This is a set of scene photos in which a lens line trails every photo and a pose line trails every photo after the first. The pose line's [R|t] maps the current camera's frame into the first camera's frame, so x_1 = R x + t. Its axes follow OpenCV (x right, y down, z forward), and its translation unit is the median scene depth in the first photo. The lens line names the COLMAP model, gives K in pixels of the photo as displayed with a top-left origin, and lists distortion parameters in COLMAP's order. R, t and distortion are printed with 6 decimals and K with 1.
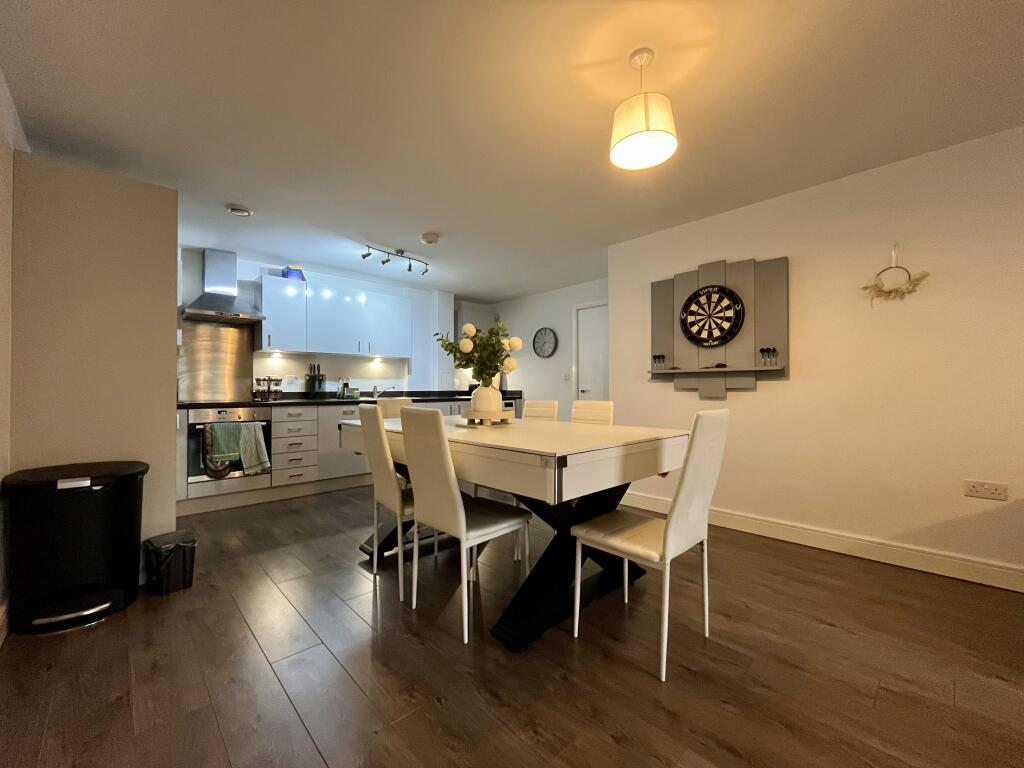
lens RADIAL K [[418.9, 0, 508.4], [0, 418.9, 384.8], [0, 0, 1]] dist [-0.003045, 0.000165]
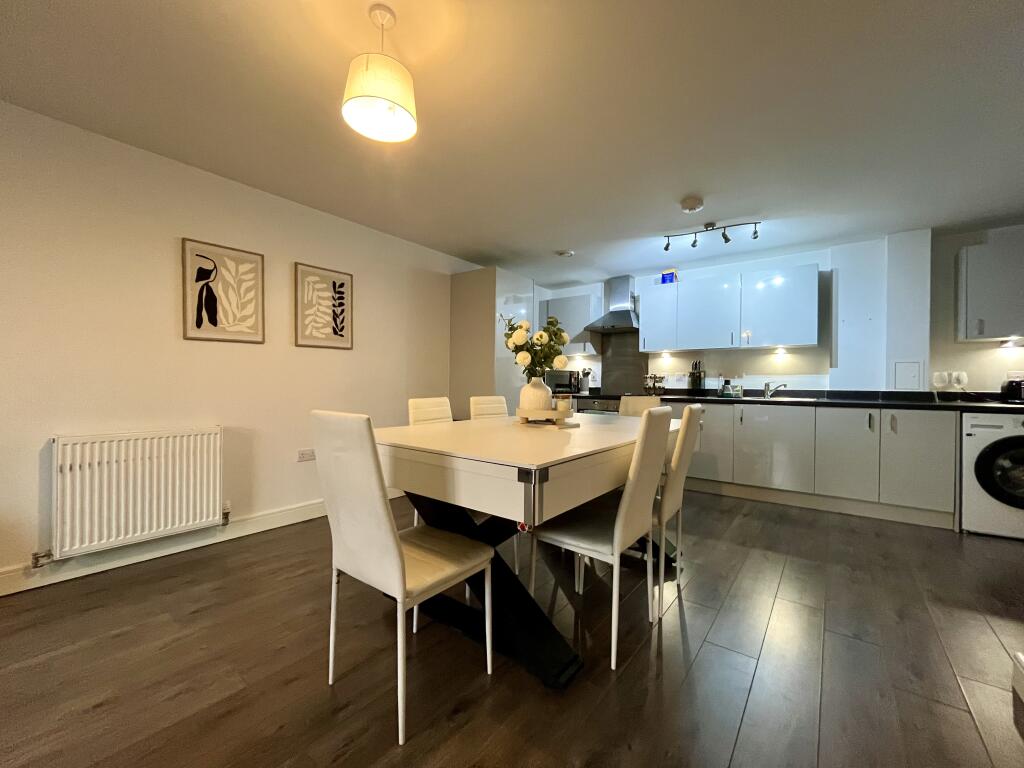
lens RADIAL K [[418.9, 0, 510.3], [0, 418.9, 385.0], [0, 0, 1]] dist [-0.003045, 0.000165]
pose [[0.161713, 0.005736, -0.986821, 0.477346], [-0.000494, 0.999983, 0.005732, 0.002105], [0.986838, -0.000439, 0.161713, 0.430790]]
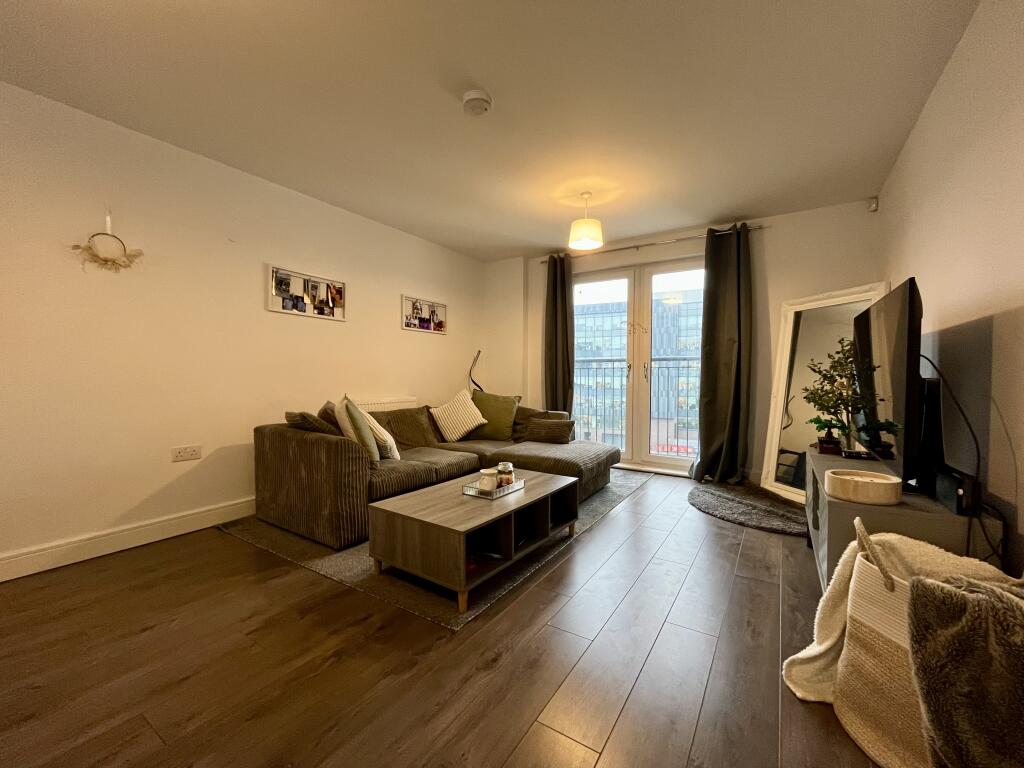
lens RADIAL K [[418.9, 0, 509.9], [0, 418.9, 386.4], [0, 0, 1]] dist [-0.003045, 0.000165]
pose [[-0.238824, -0.022032, 0.970813, -0.106766], [-0.013536, 0.999721, 0.019358, 0.013737], [-0.970968, -0.008518, -0.239056, 0.194471]]
